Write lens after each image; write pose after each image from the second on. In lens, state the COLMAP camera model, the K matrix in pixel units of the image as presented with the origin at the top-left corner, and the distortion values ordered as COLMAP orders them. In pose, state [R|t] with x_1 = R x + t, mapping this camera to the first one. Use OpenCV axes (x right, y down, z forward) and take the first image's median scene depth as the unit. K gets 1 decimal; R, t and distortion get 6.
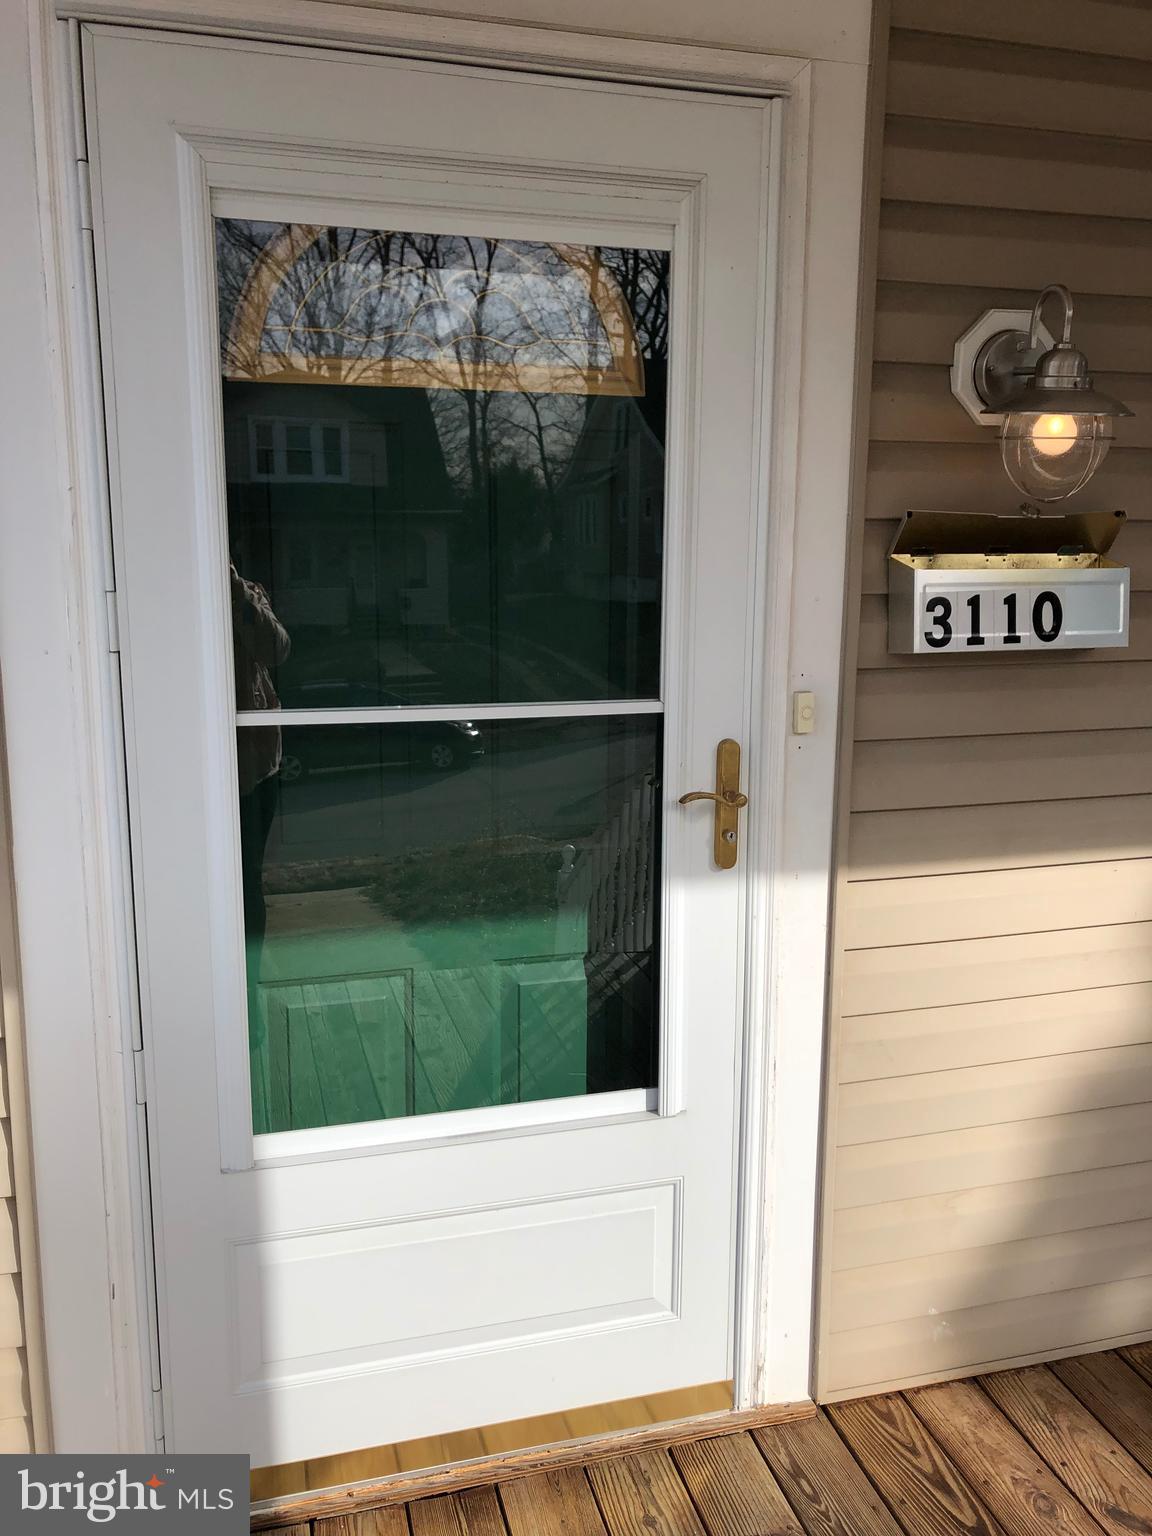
lens RADIAL K [[1271.5, 0, 579.8], [0, 1271.5, 766.5], [0, 0, 1]] dist [0.032261, -0.023113]
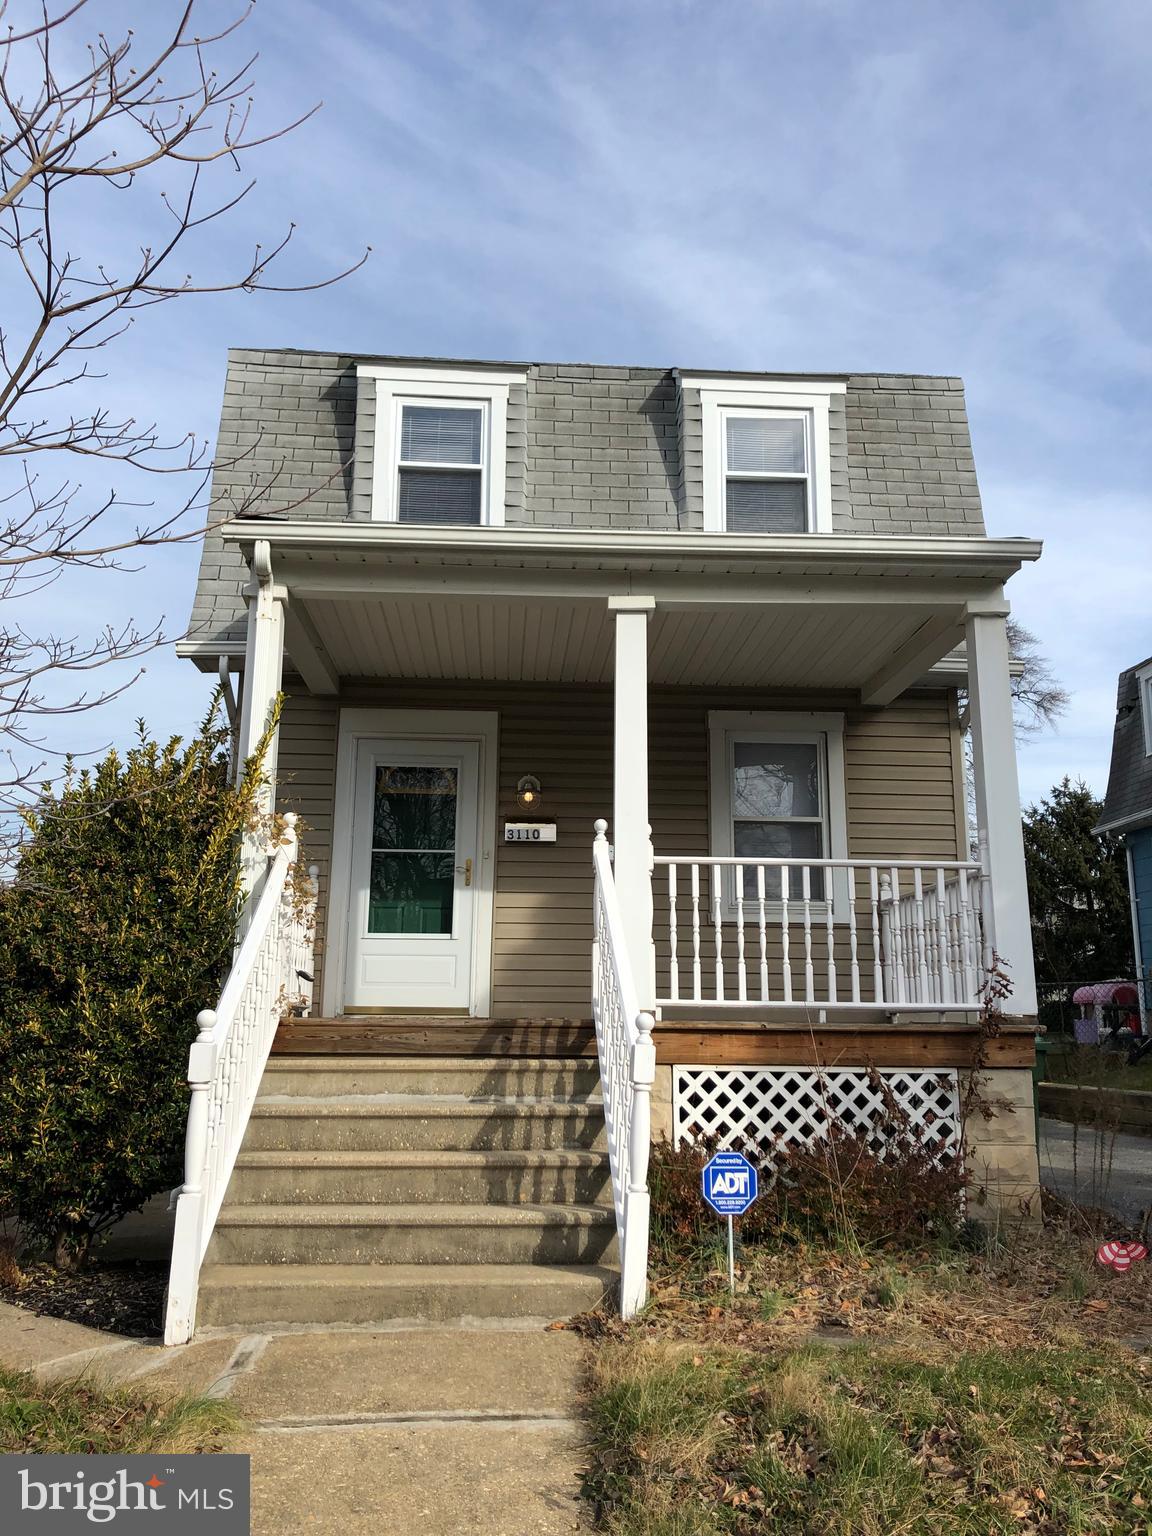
lens RADIAL K [[1271.5, 0, 577.3], [0, 1271.5, 766.8], [0, 0, 1]] dist [0.032261, -0.023113]
pose [[0.973777, -0.060142, -0.219412, 1.598363], [-0.035181, 0.913016, -0.406403, 1.601534], [0.224769, 0.403465, 0.886958, -3.332124]]
